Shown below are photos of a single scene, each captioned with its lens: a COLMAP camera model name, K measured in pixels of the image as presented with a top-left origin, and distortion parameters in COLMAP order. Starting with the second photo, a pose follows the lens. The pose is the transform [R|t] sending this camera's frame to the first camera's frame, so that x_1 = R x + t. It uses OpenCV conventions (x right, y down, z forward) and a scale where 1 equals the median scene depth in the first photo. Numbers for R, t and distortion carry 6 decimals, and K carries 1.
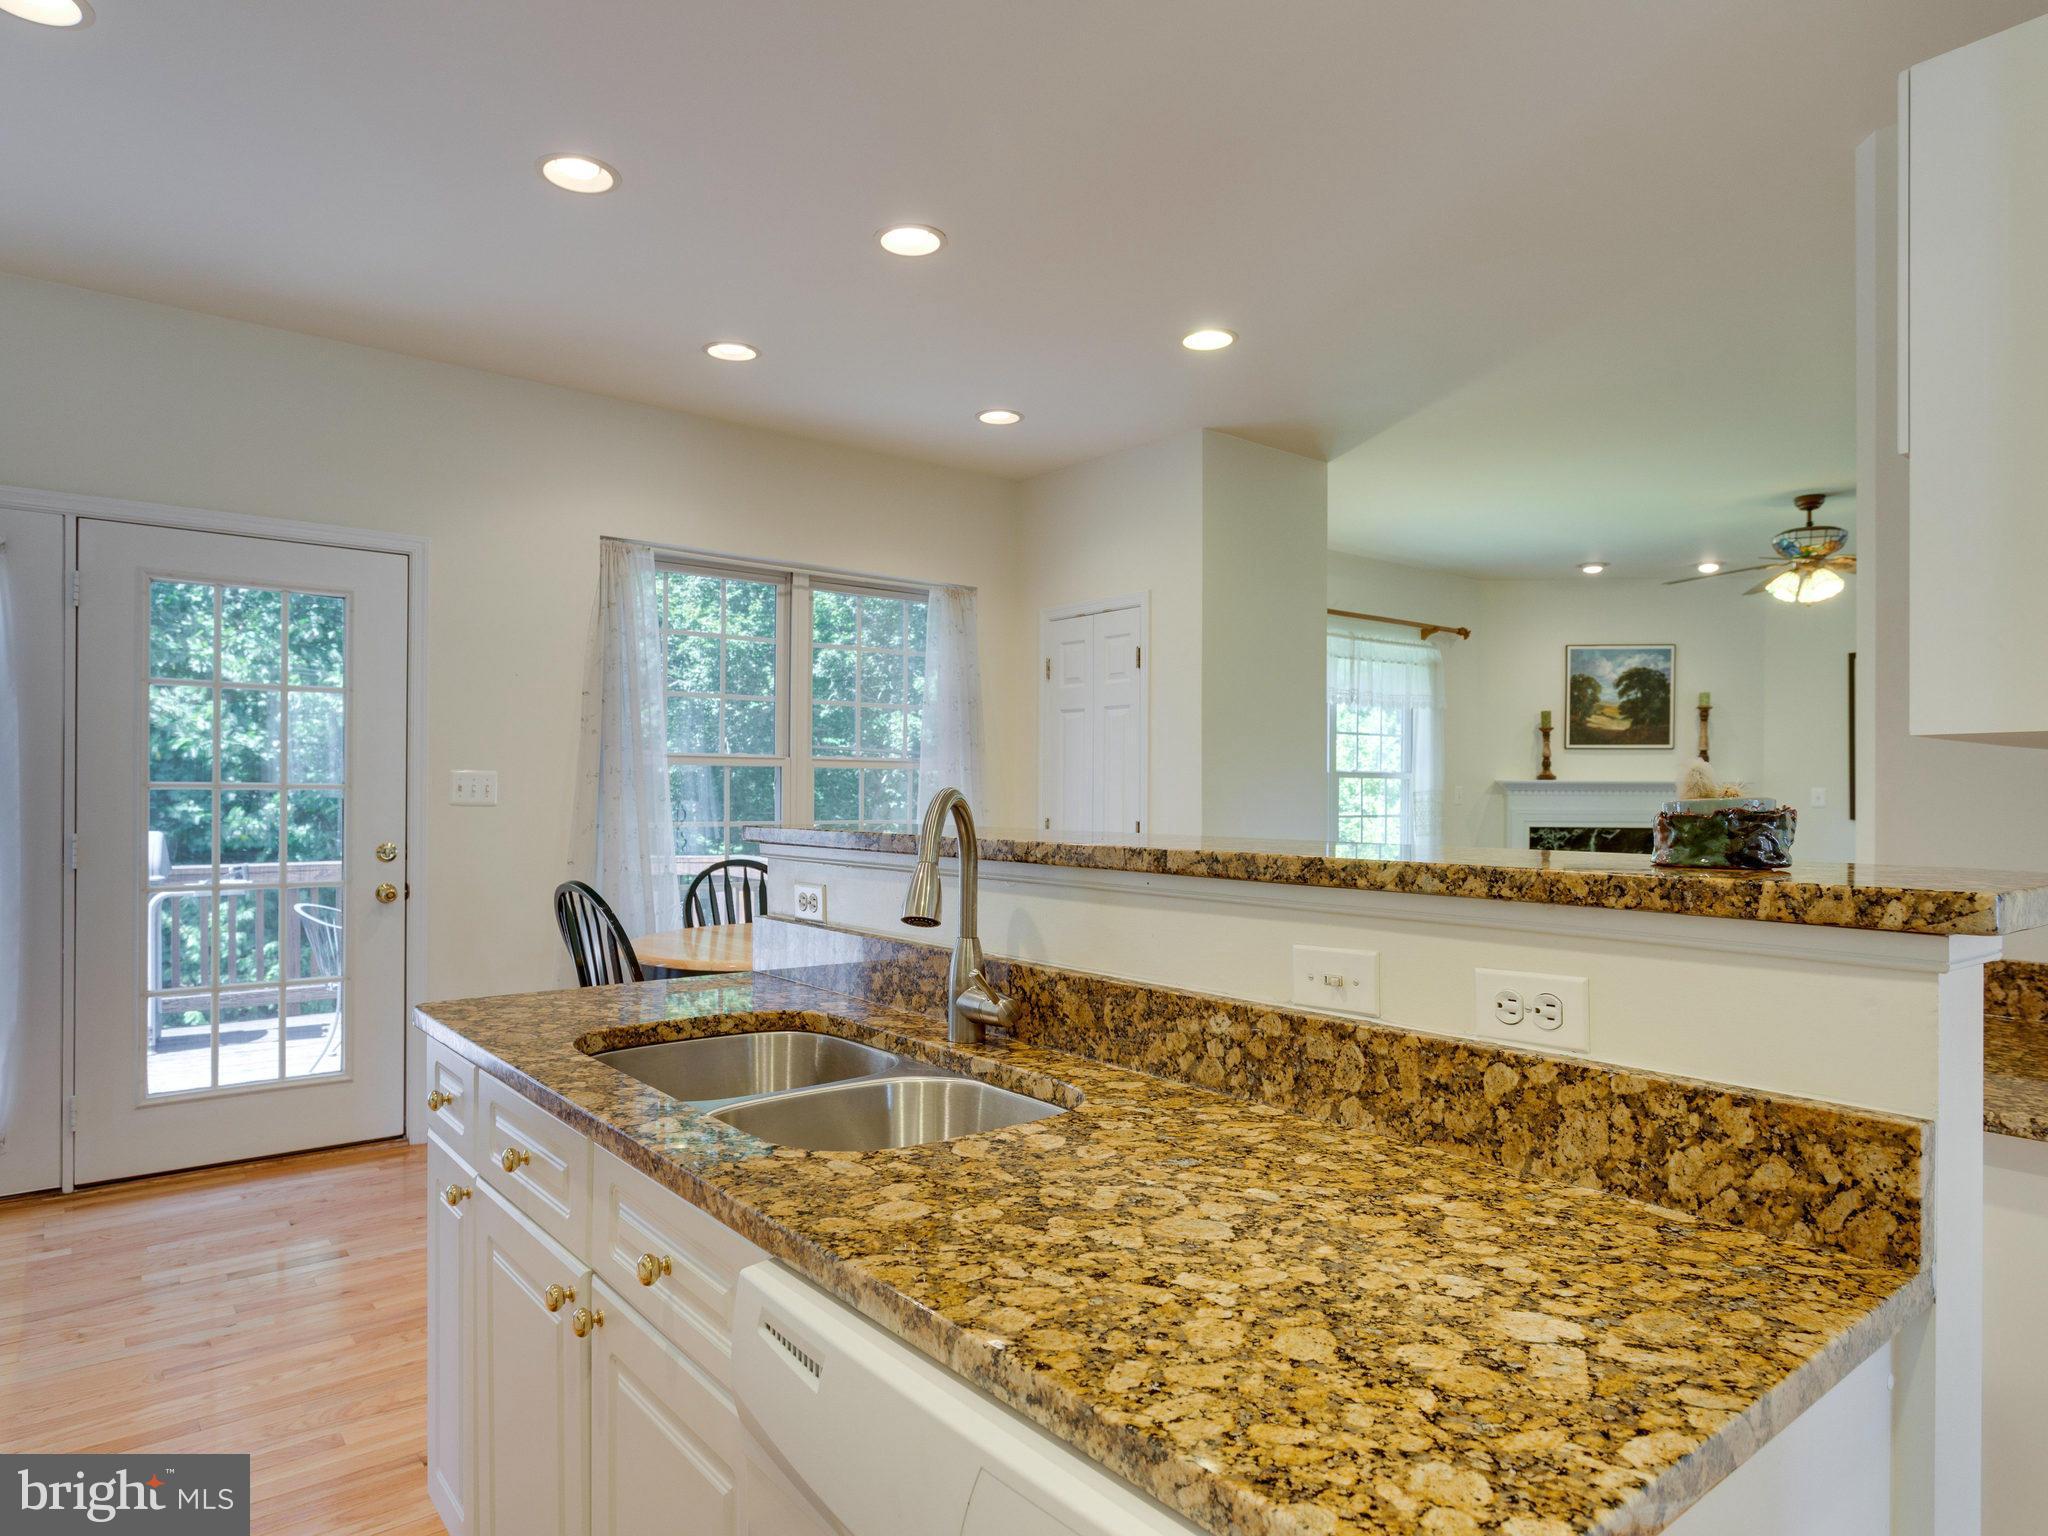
lens RADIAL K [[1220.8, 0, 1031.8], [0, 1220.8, 792.8], [0, 0, 1]] dist [-0.000891, 0.000729]
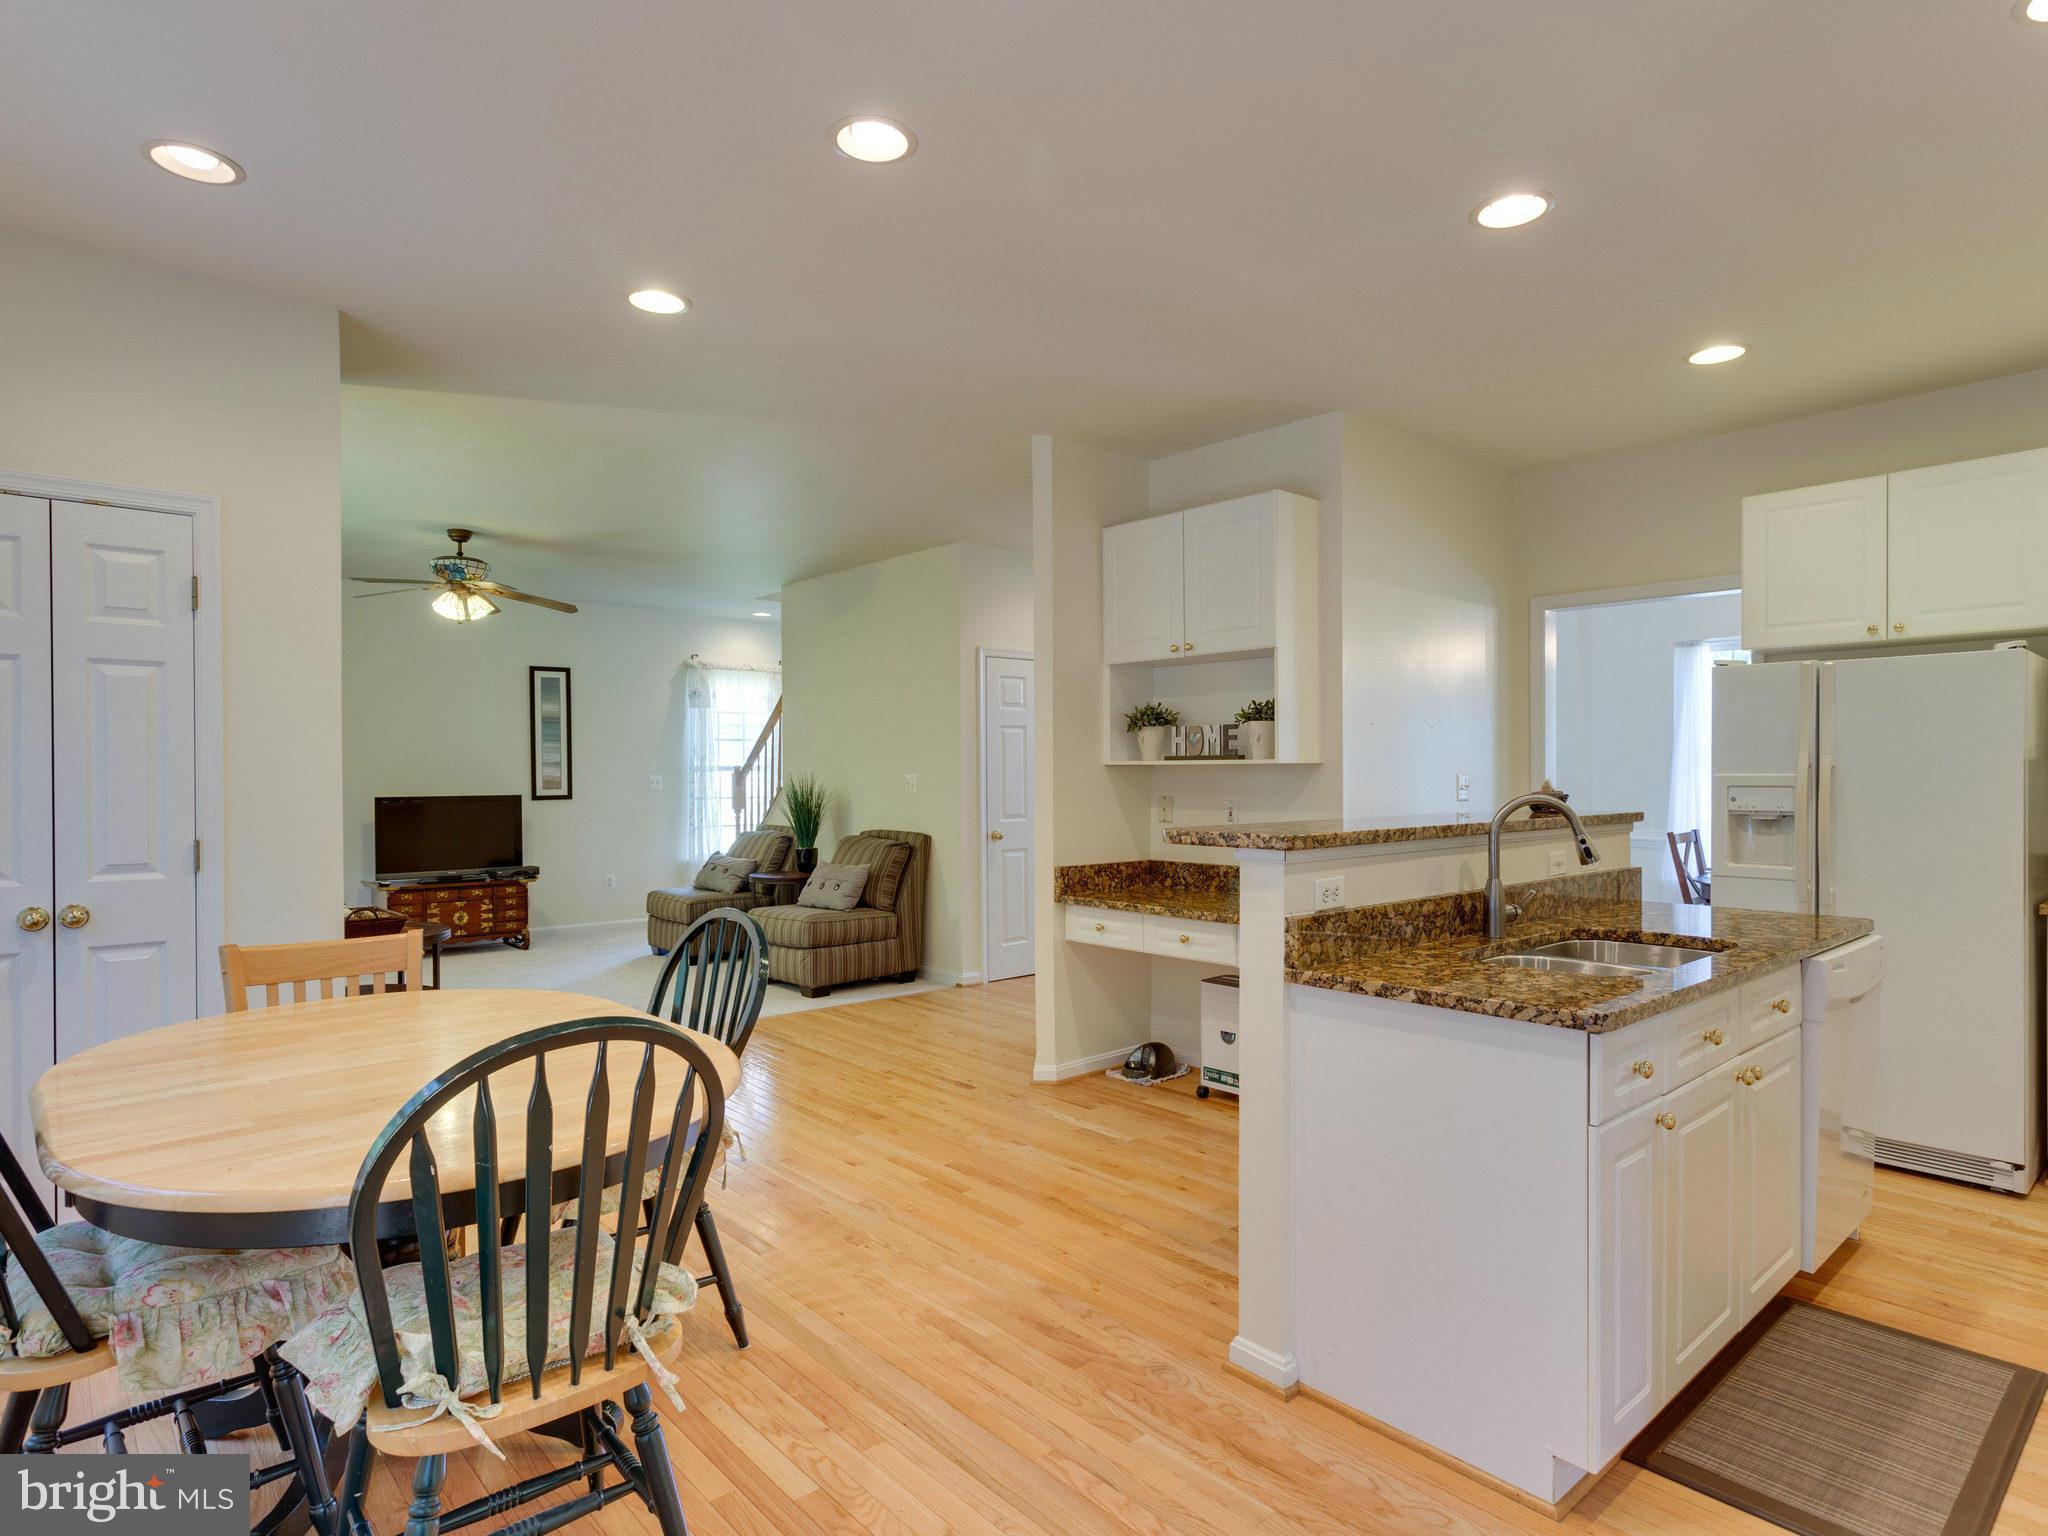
lens RADIAL K [[1128.5, 0, 1026.9], [0, 1128.5, 777.7], [0, 0, 1]] dist [0.013544, -0.001366]
pose [[-0.042445, -0.009921, 0.999050, -0.345304], [0.002293, 0.999947, 0.010028, -0.010110], [-0.999096, 0.002716, -0.042420, 0.360894]]
